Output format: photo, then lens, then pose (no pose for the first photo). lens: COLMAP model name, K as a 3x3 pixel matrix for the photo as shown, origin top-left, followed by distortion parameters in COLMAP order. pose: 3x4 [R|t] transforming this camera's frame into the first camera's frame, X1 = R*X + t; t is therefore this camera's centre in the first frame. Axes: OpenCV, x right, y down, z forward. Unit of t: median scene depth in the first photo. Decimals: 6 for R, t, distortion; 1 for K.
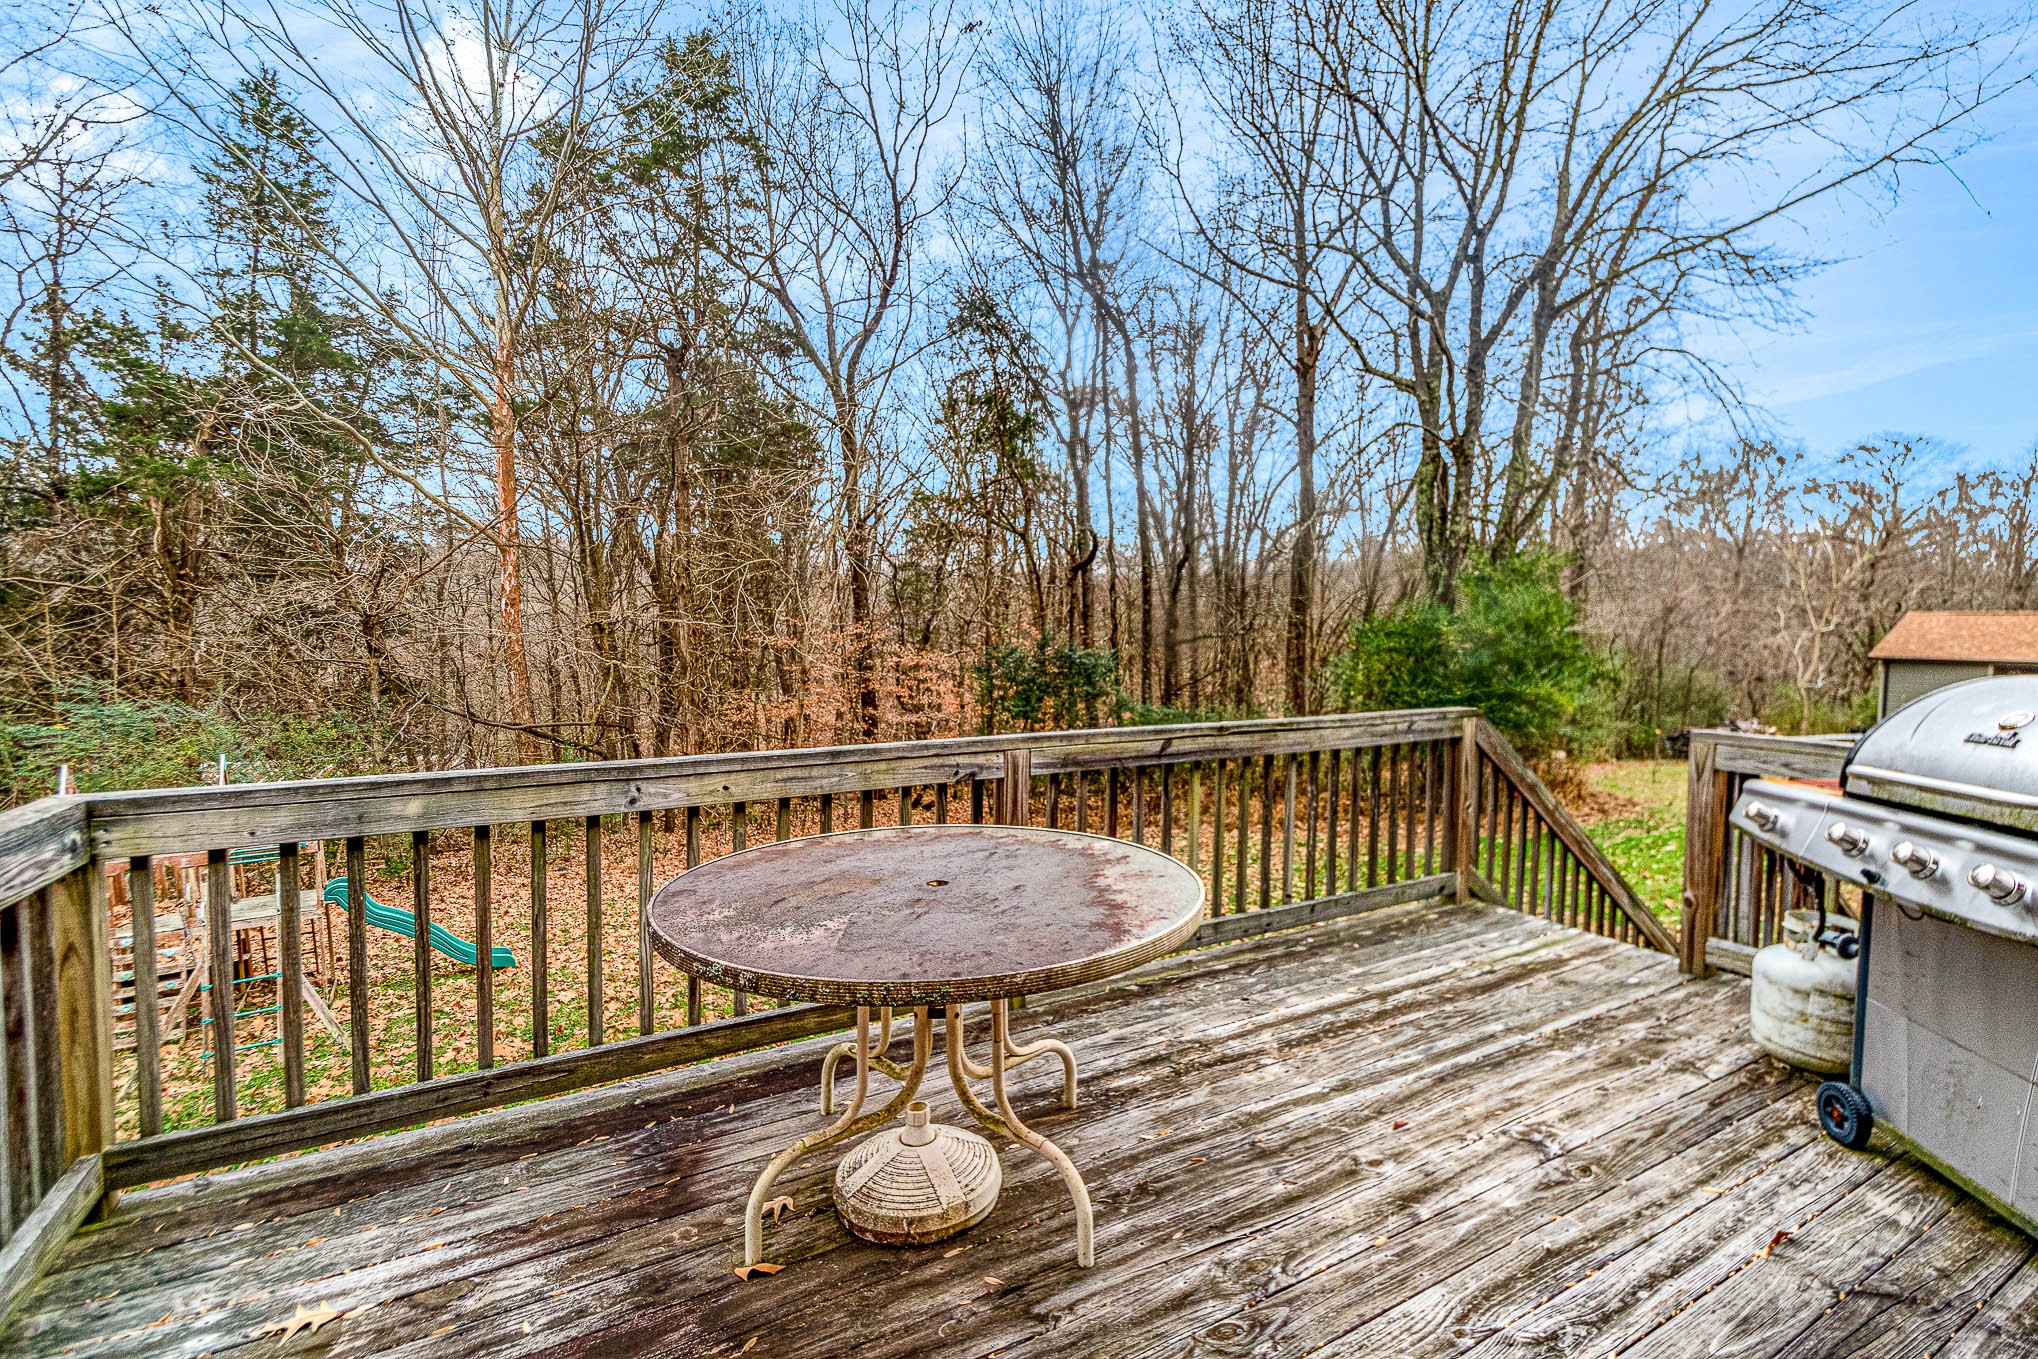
lens RADIAL K [[911.8, 0, 1019.3], [0, 911.8, 680.7], [0, 0, 1]] dist [0.015004, 0.000009]
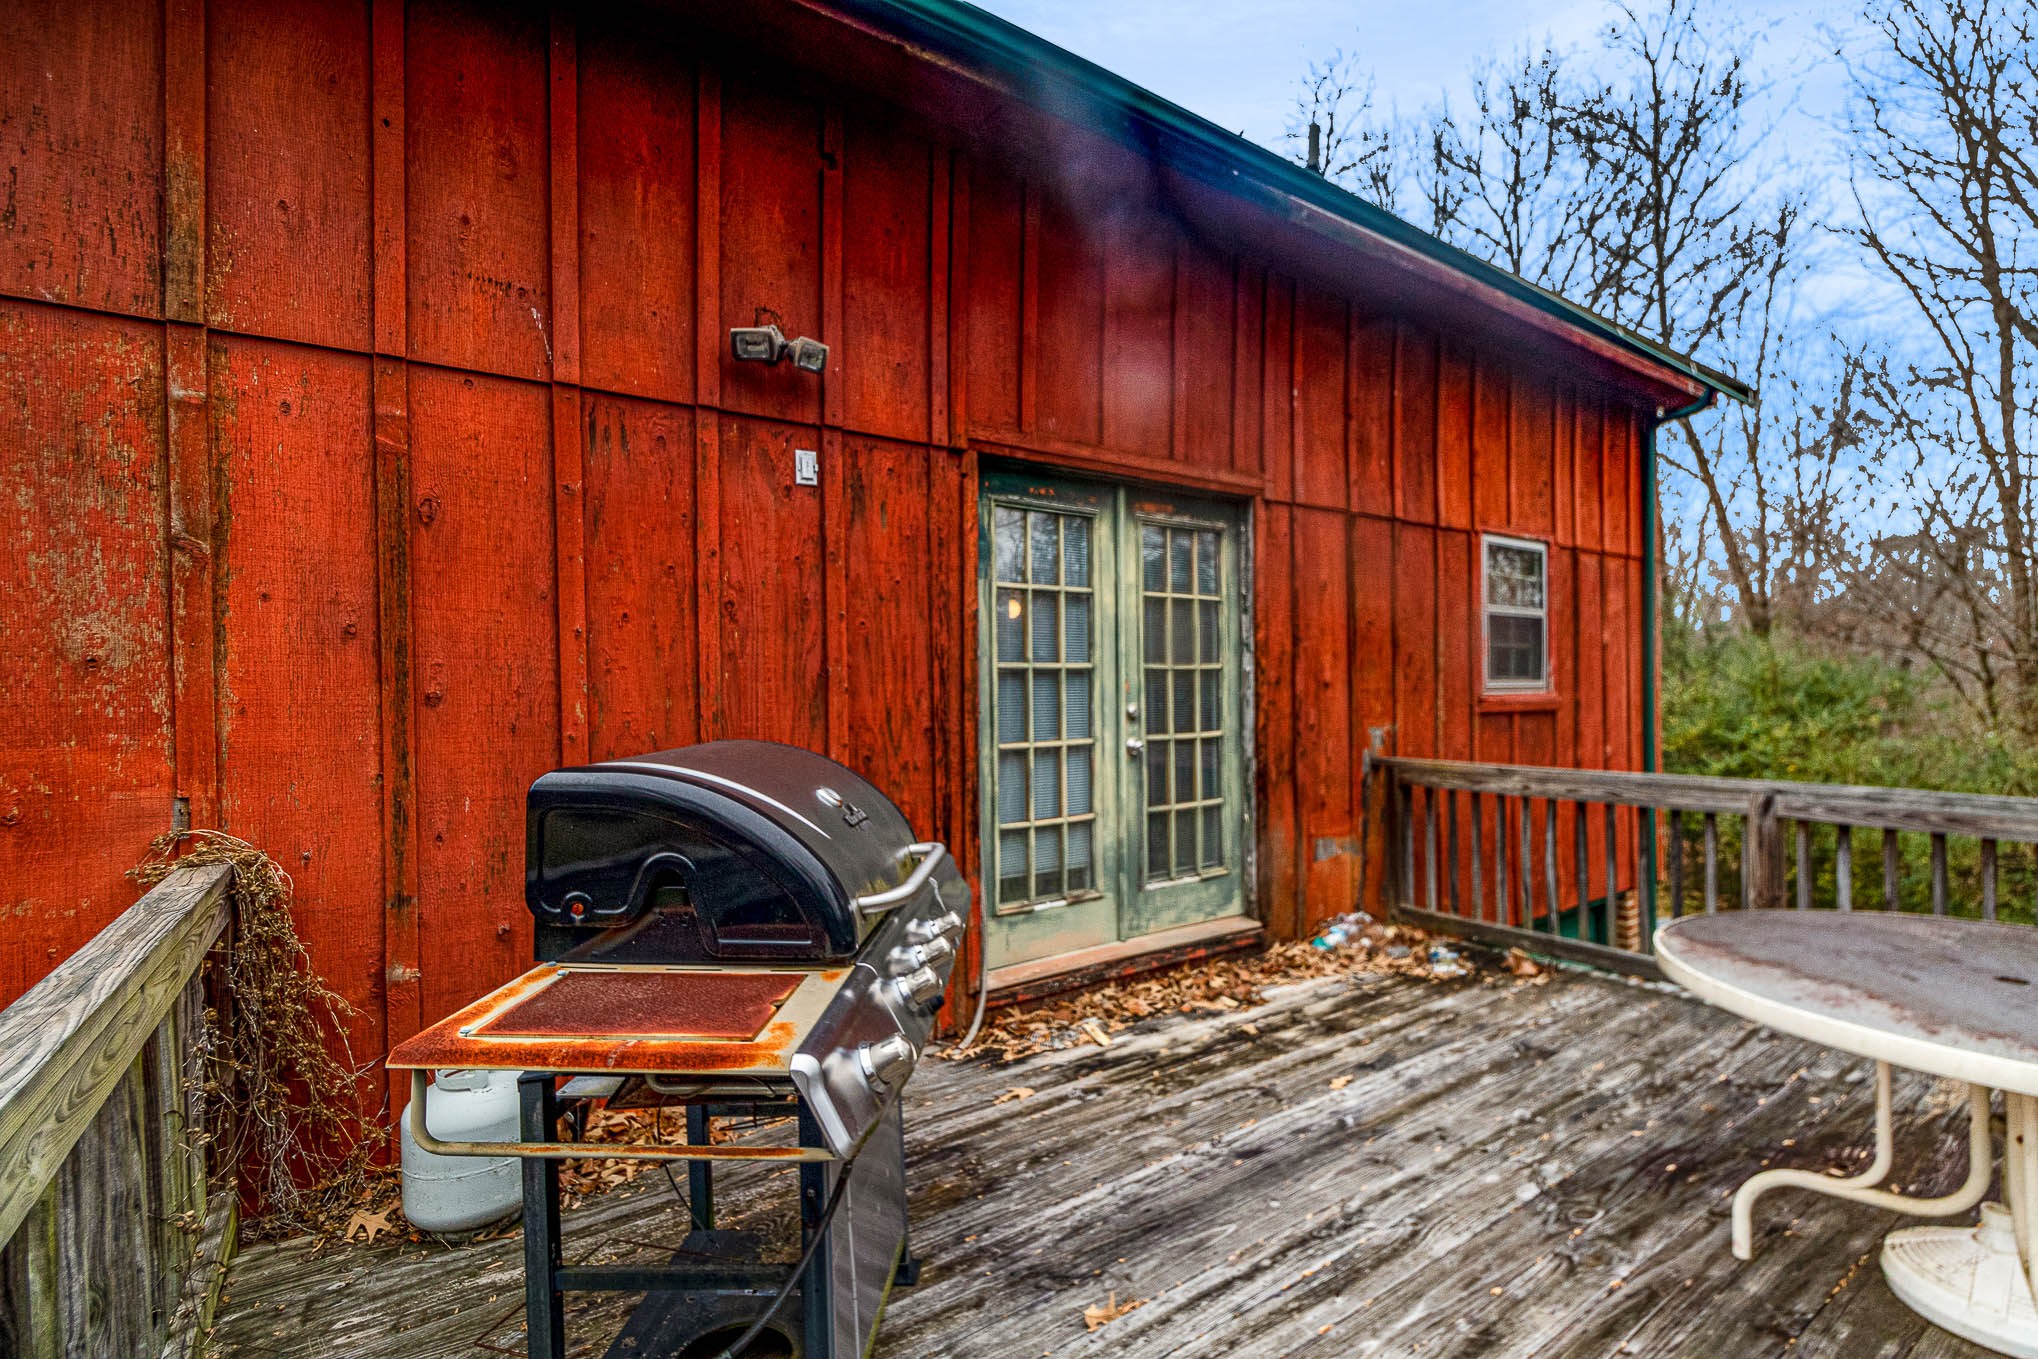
lens RADIAL K [[911.8, 0, 1019.9], [0, 911.8, 680.1], [0, 0, 1]] dist [0.015004, 0.000009]
pose [[-0.996193, -0.004242, -0.087074, 1.037321], [-0.008668, 0.998686, 0.050513, -0.112122], [0.086745, 0.051076, -0.994920, 1.988092]]
